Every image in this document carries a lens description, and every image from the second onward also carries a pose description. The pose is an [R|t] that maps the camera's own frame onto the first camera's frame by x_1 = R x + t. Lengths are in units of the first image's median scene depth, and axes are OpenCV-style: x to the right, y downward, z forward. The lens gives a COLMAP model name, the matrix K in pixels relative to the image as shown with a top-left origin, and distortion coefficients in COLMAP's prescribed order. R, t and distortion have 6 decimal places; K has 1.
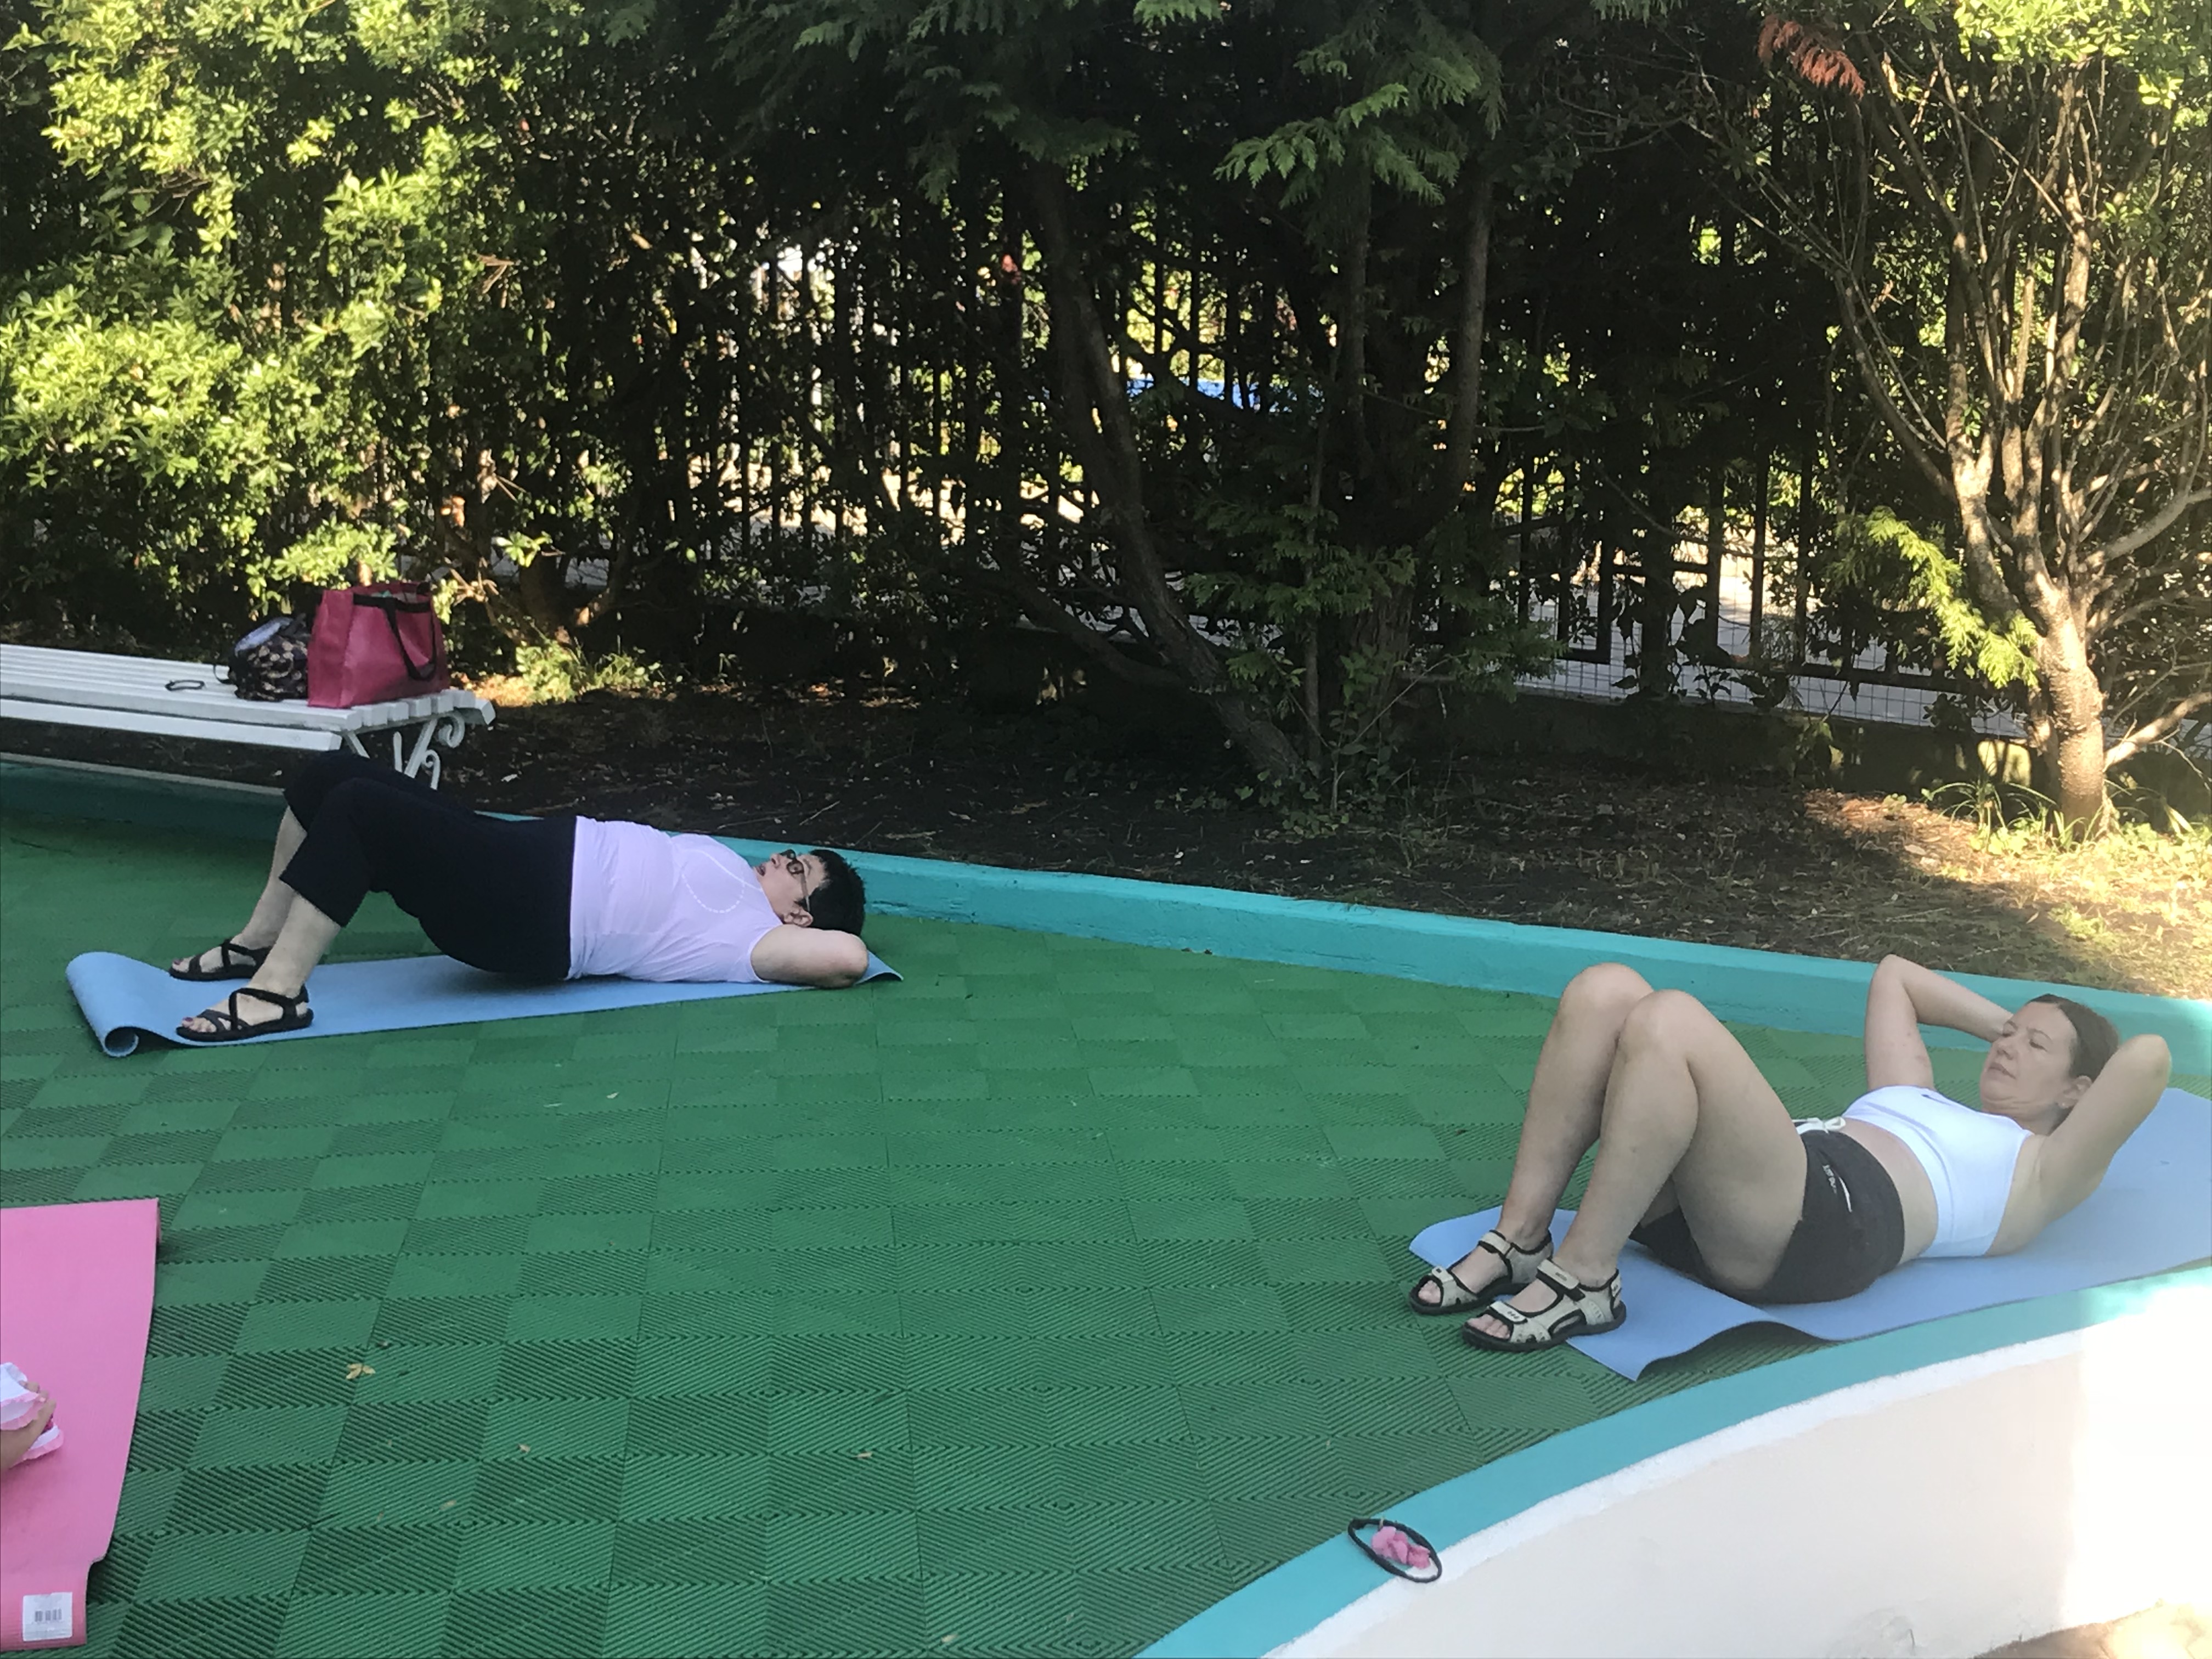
lens RADIAL K [[3461.2, 0, 1107.9], [0, 3461.2, 820.7], [0, 0, 1]] dist [0.119644, 0.000000]
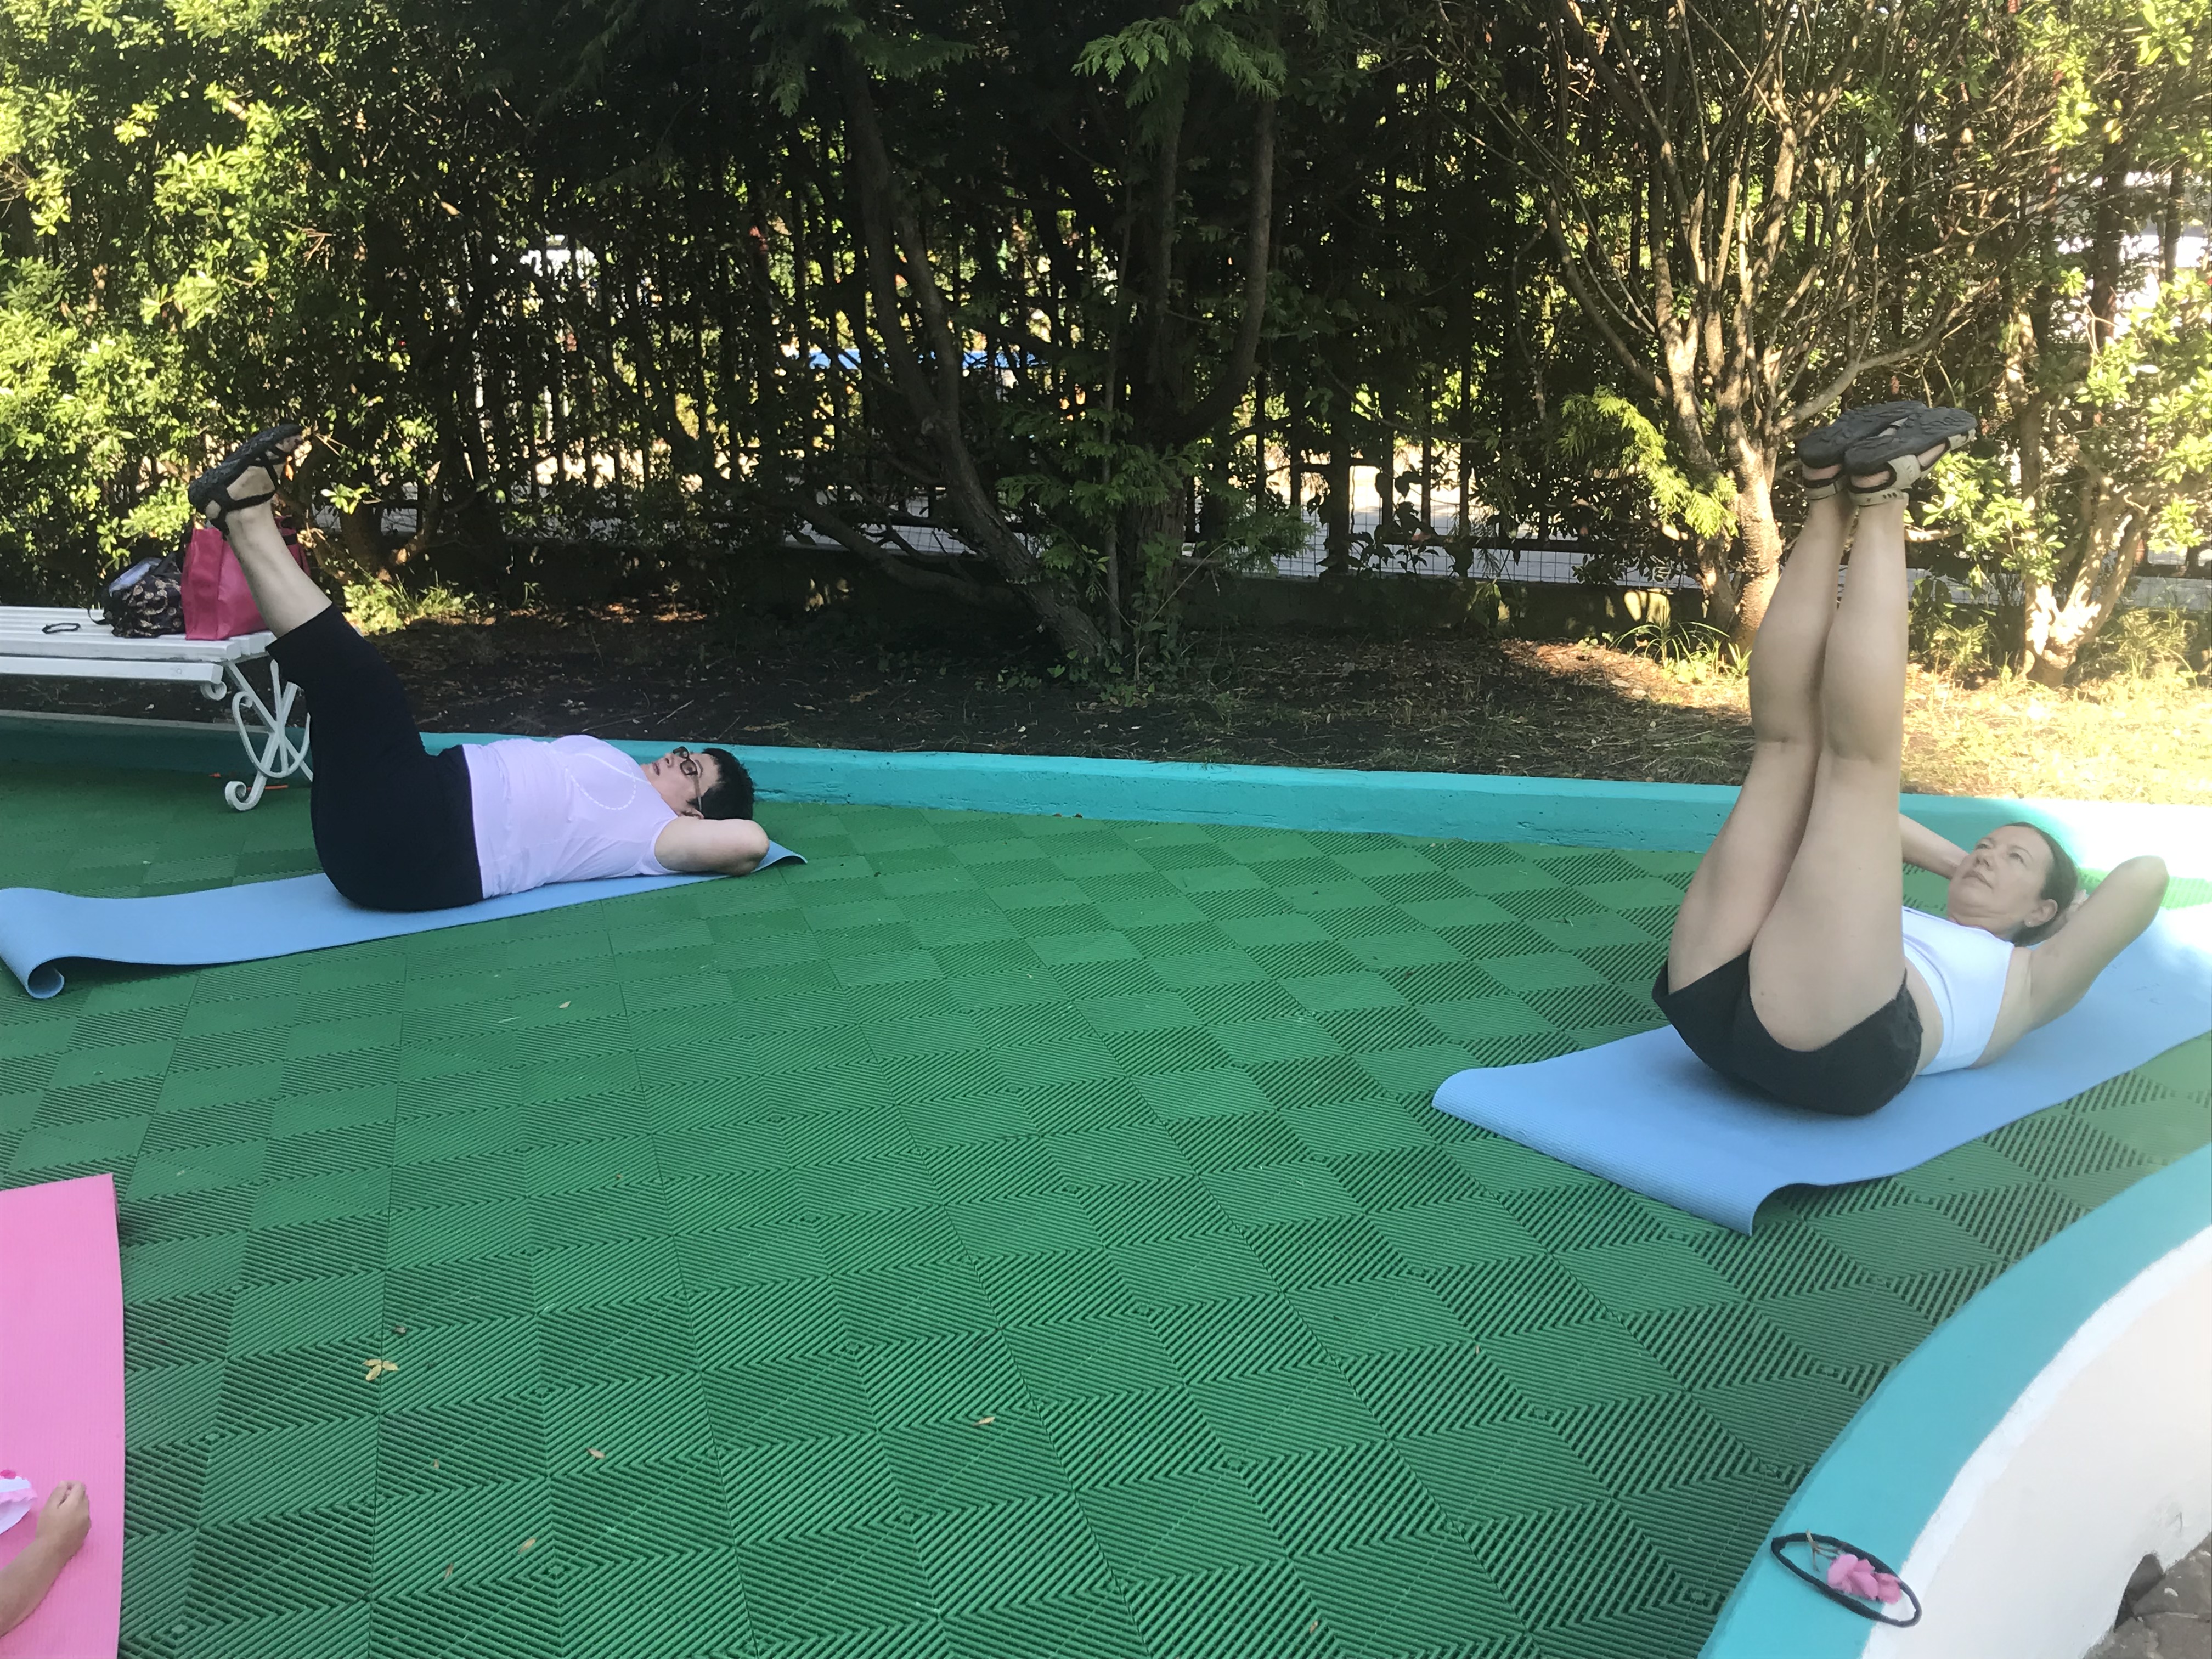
lens RADIAL K [[2406.0, 0, 1093.4], [0, 2406.0, 818.0], [0, 0, 1]] dist [0.027309, 0.000000]
pose [[0.985675, -0.069826, 0.153523, -0.073791], [0.062237, 0.996616, 0.053702, -0.001413], [-0.156754, -0.043378, 0.986685, 0.229655]]
